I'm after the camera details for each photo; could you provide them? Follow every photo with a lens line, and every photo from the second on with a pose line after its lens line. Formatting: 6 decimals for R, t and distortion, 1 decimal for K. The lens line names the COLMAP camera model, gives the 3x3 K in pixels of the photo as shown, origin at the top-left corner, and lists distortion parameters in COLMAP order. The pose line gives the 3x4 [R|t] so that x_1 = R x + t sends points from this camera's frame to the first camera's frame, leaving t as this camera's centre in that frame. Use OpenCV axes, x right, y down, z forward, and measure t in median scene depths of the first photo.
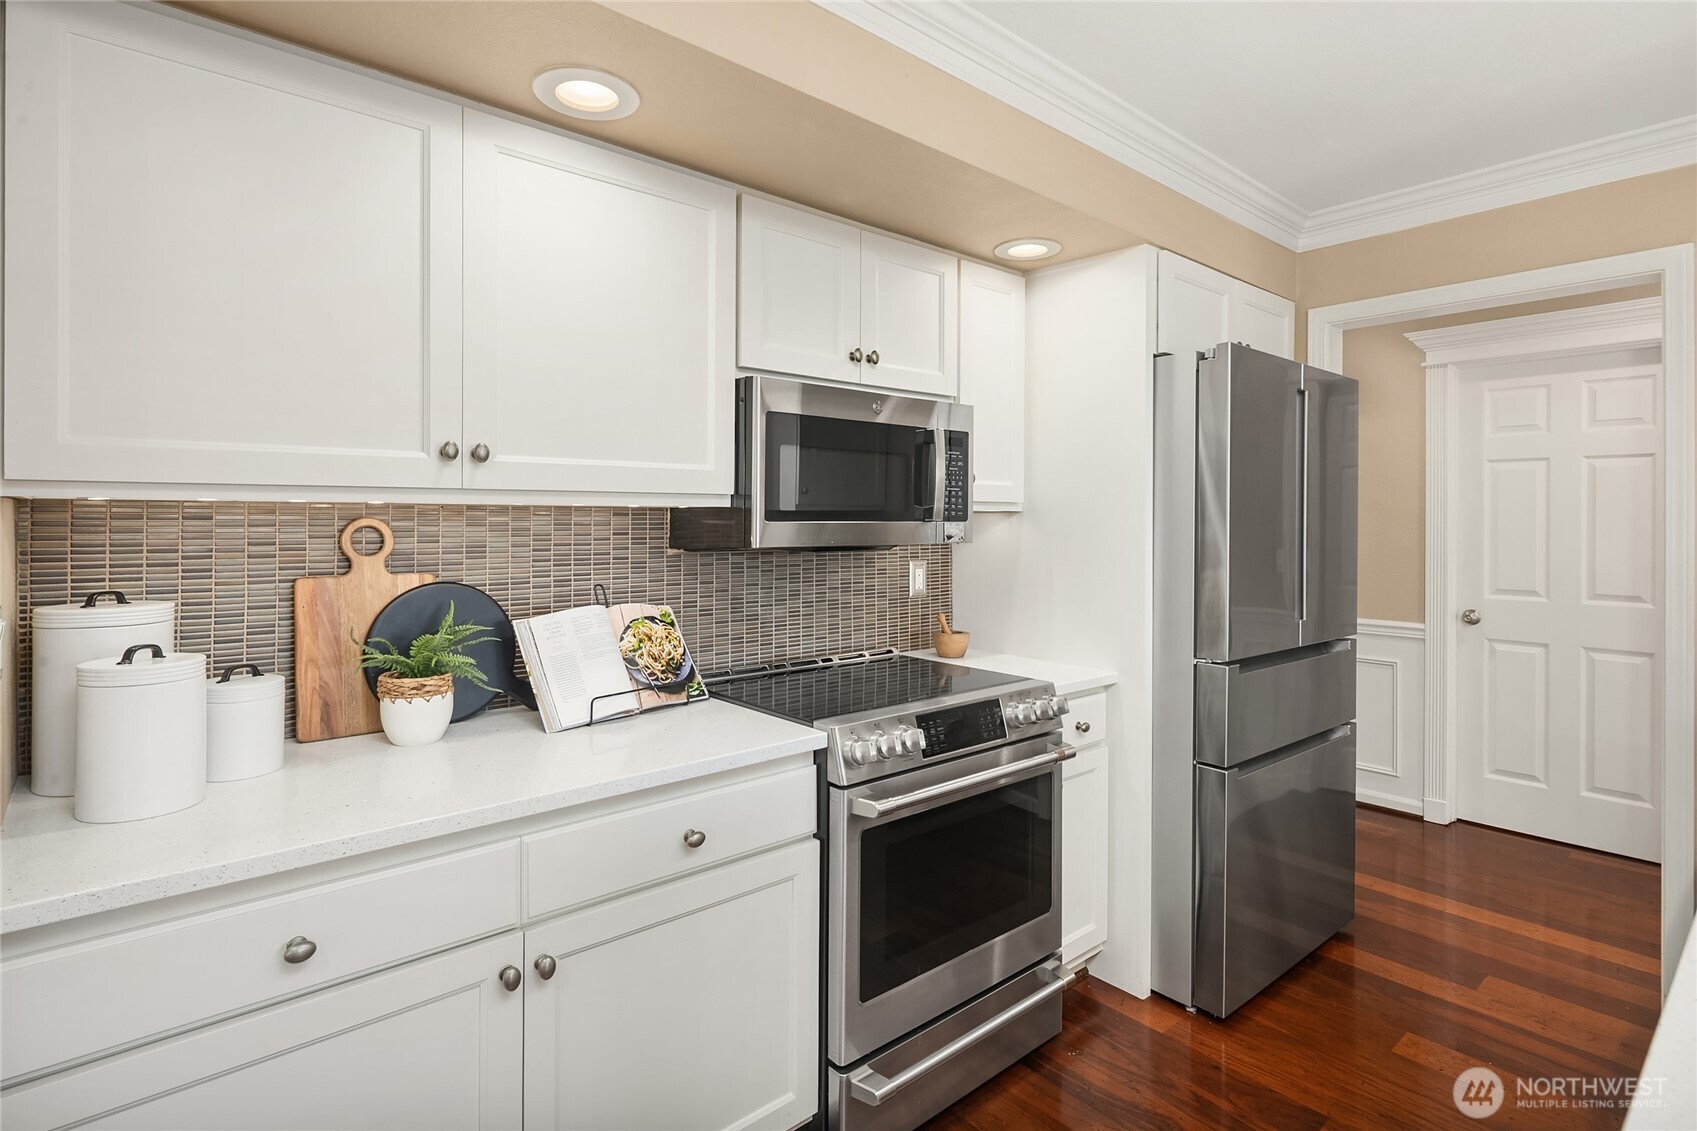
lens RADIAL K [[842.0, 0, 844.6], [0, 842.0, 513.7], [0, 0, 1]] dist [0.001059, -0.001622]
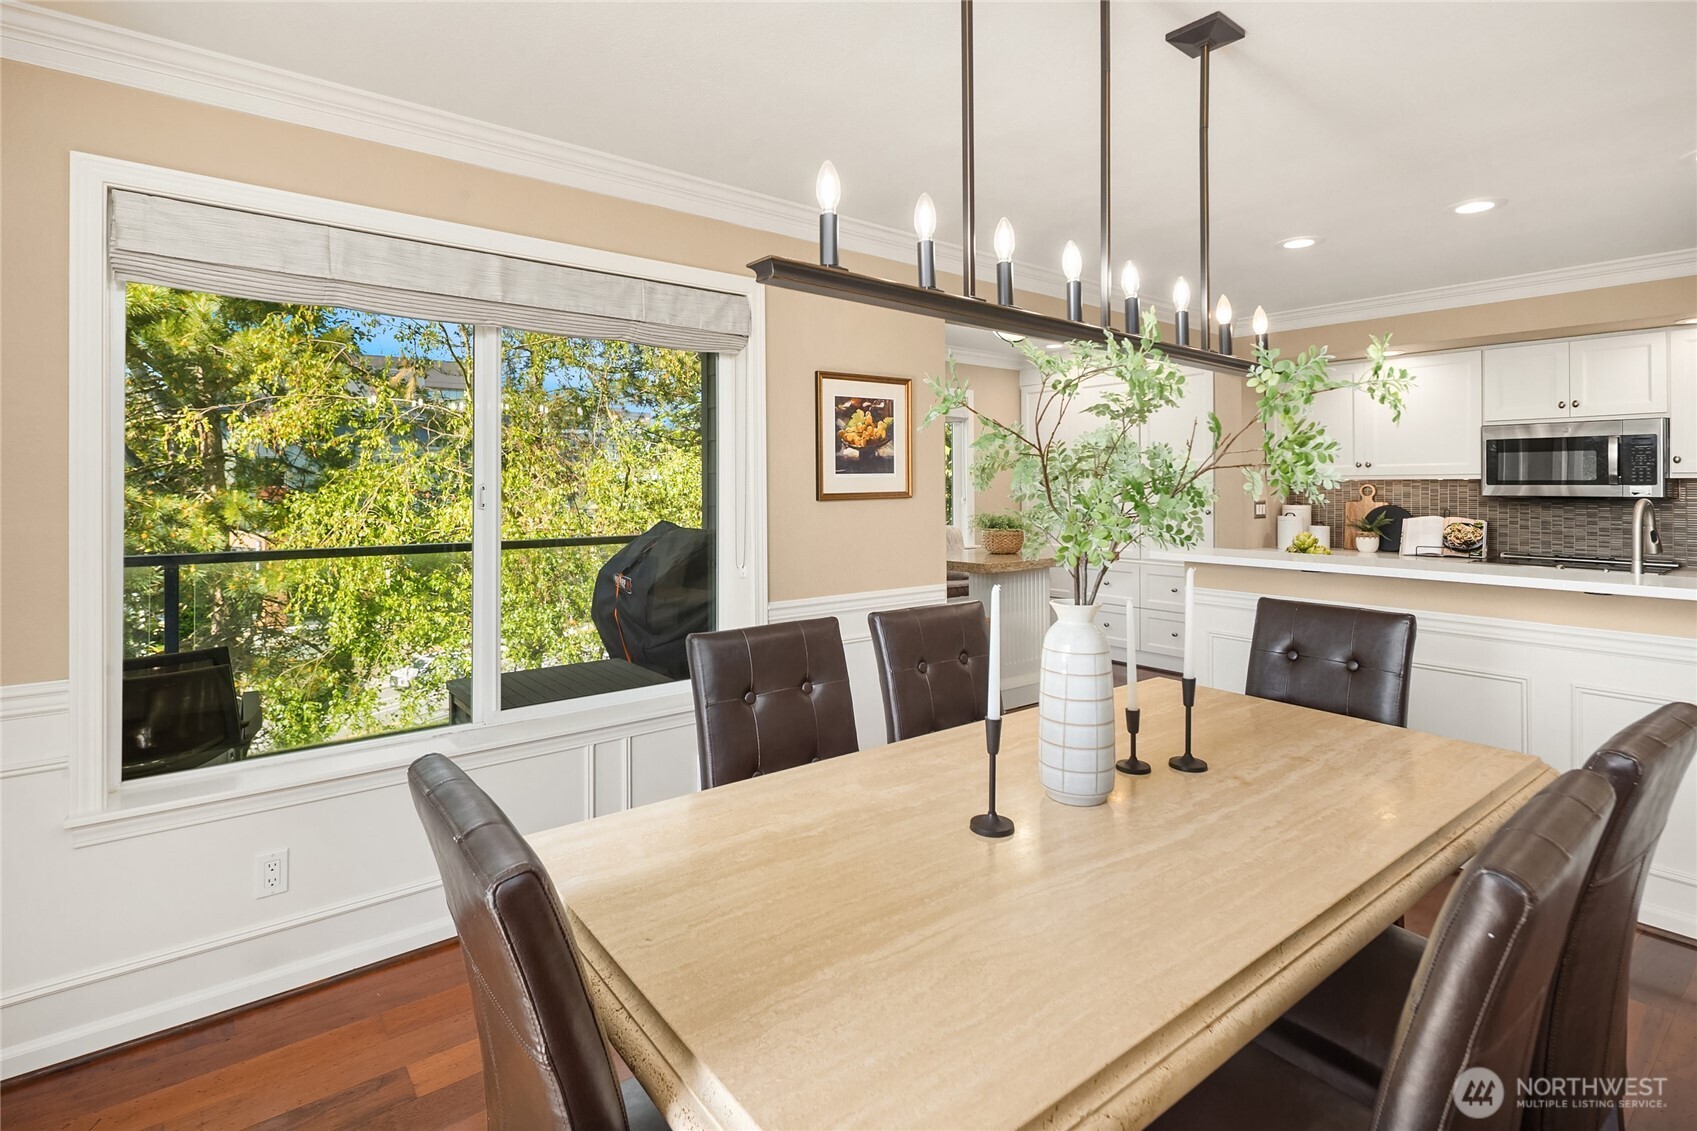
lens RADIAL K [[842.0, 0, 838.9], [0, 842.0, 498.1], [0, 0, 1]] dist [0.001059, -0.001622]
pose [[-0.060433, 0.012355, -0.998096, 2.635445], [0.008762, 0.999891, 0.011847, 0.002303], [0.998134, -0.008029, -0.060535, -0.782011]]
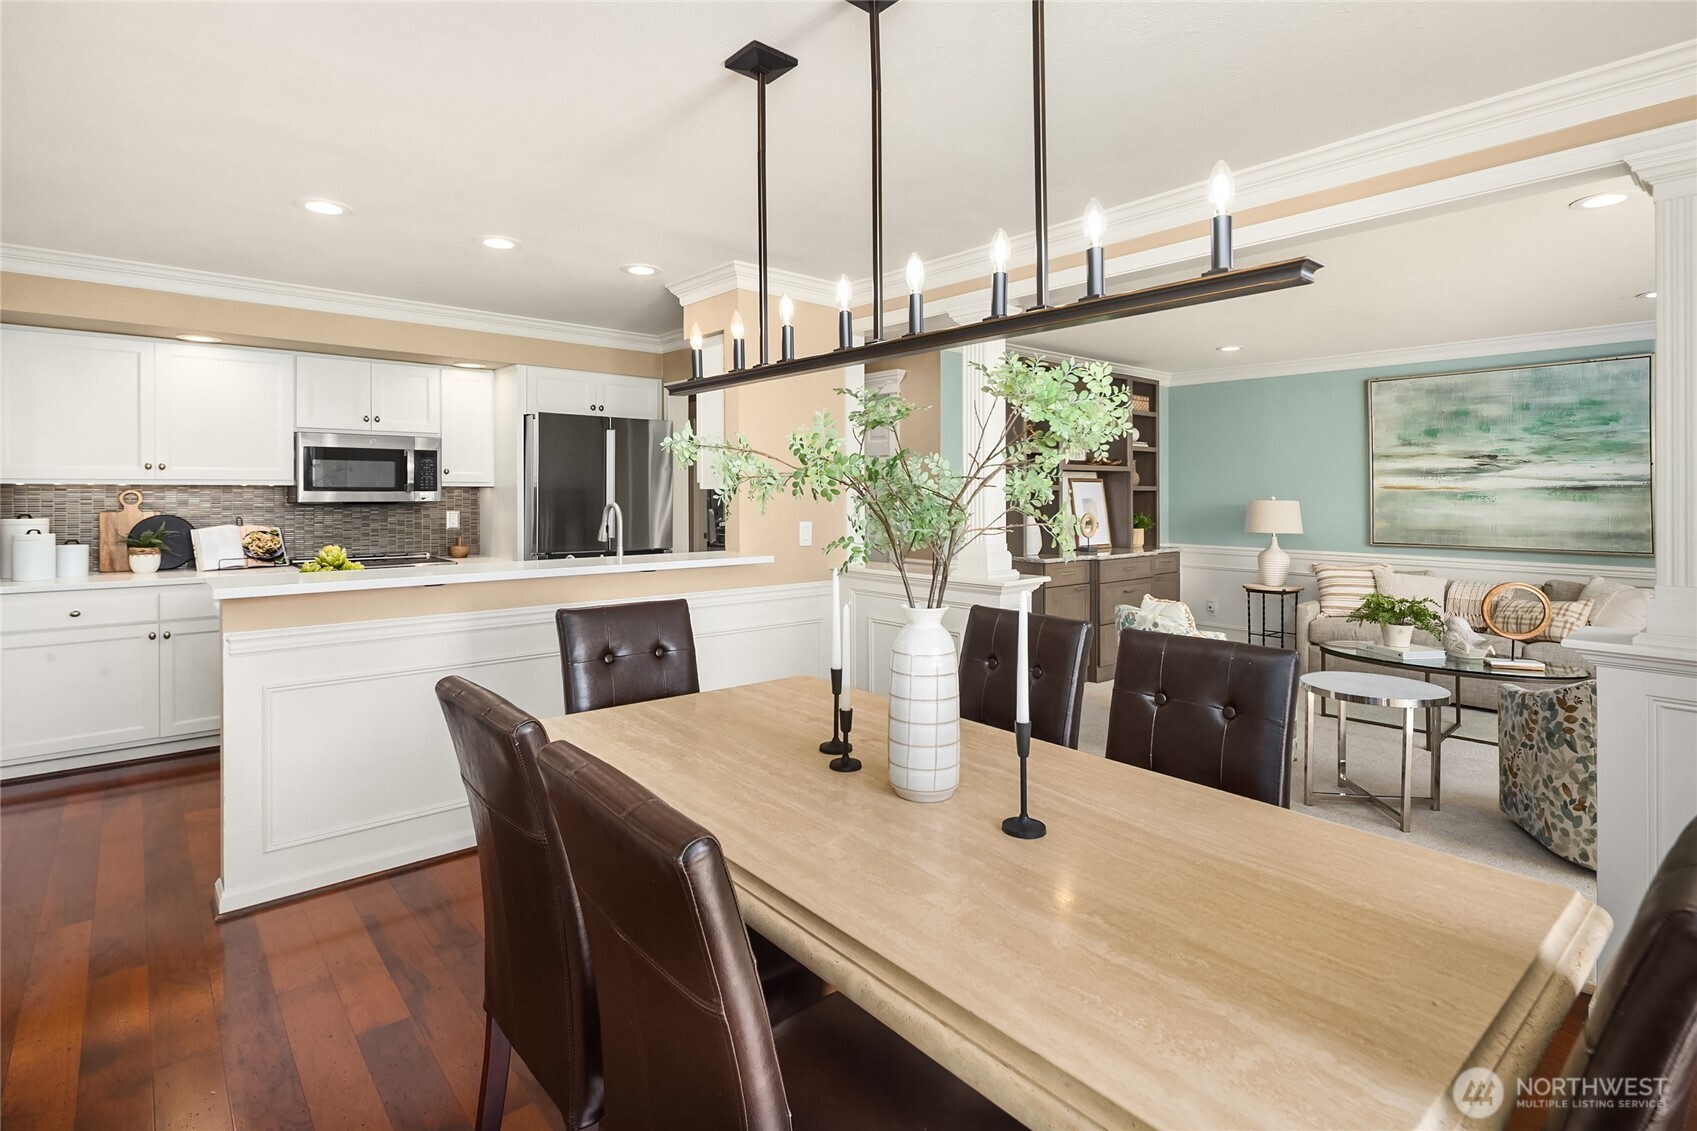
lens RADIAL K [[842.0, 0, 850.3], [0, 842.0, 490.5], [0, 0, 1]] dist [0.001059, -0.001622]
pose [[0.999996, -0.000037, 0.002913, 1.590010], [0.000020, 0.999983, 0.005889, -0.007949], [-0.002914, -0.005889, 0.999978, -1.552289]]
